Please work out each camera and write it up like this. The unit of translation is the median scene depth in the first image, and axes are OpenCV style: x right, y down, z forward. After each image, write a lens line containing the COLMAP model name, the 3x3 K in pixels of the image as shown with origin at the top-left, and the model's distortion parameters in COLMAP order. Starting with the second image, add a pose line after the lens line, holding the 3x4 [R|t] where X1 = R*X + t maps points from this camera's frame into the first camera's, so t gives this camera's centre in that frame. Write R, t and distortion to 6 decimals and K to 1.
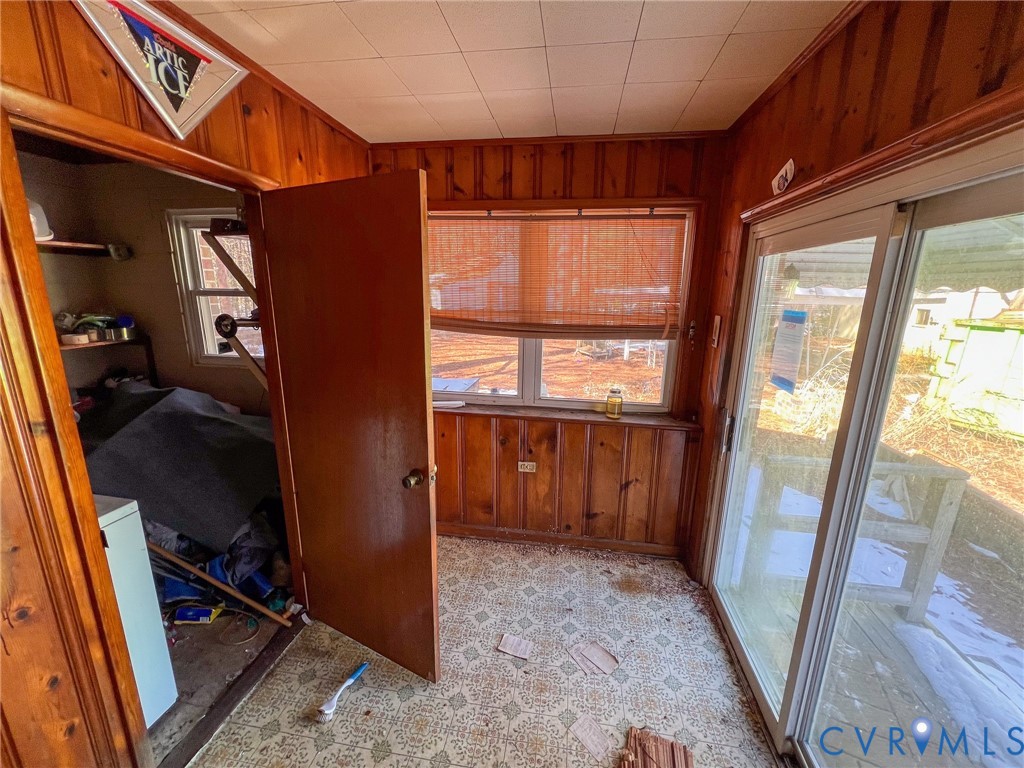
lens RADIAL K [[409.4, 0, 512.0], [0, 409.4, 384.0], [0, 0, 1]] dist [-0.000532, 0.000007]
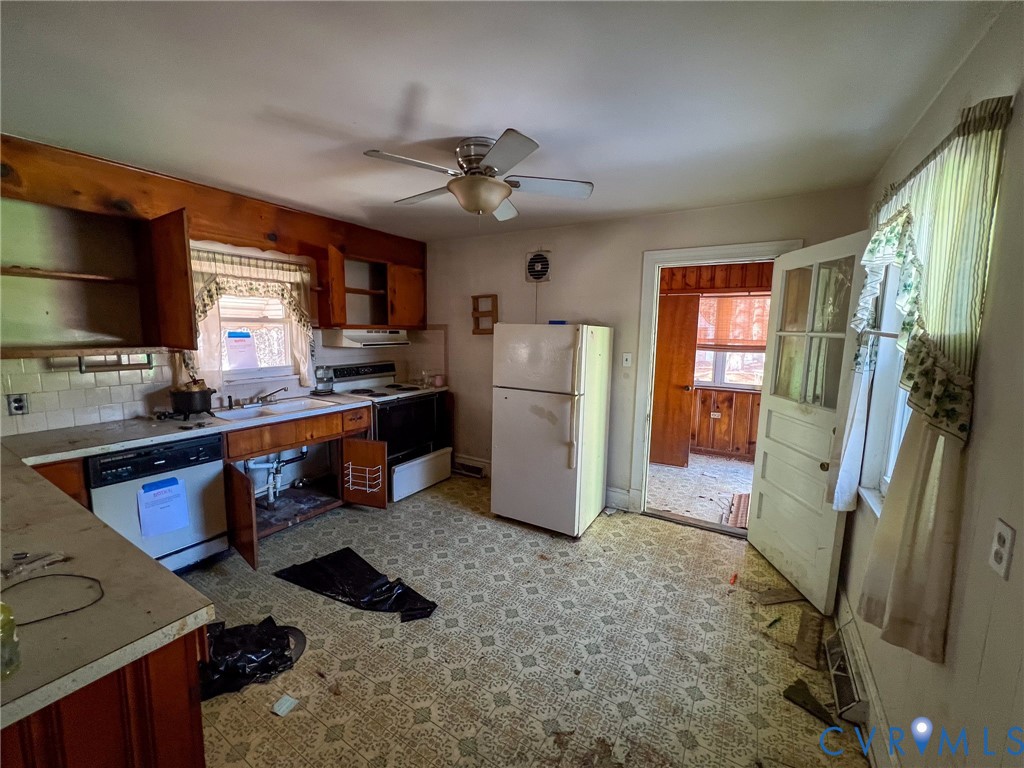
lens RADIAL K [[407.2, 0, 511.3], [0, 407.2, 382.4], [0, 0, 1]] dist [-0.000451, -0.000178]
pose [[0.922482, 0.047132, -0.383153, -0.133117], [-0.088044, 0.992048, -0.089943, 0.317032], [0.375867, 0.116705, 0.919295, -1.258643]]
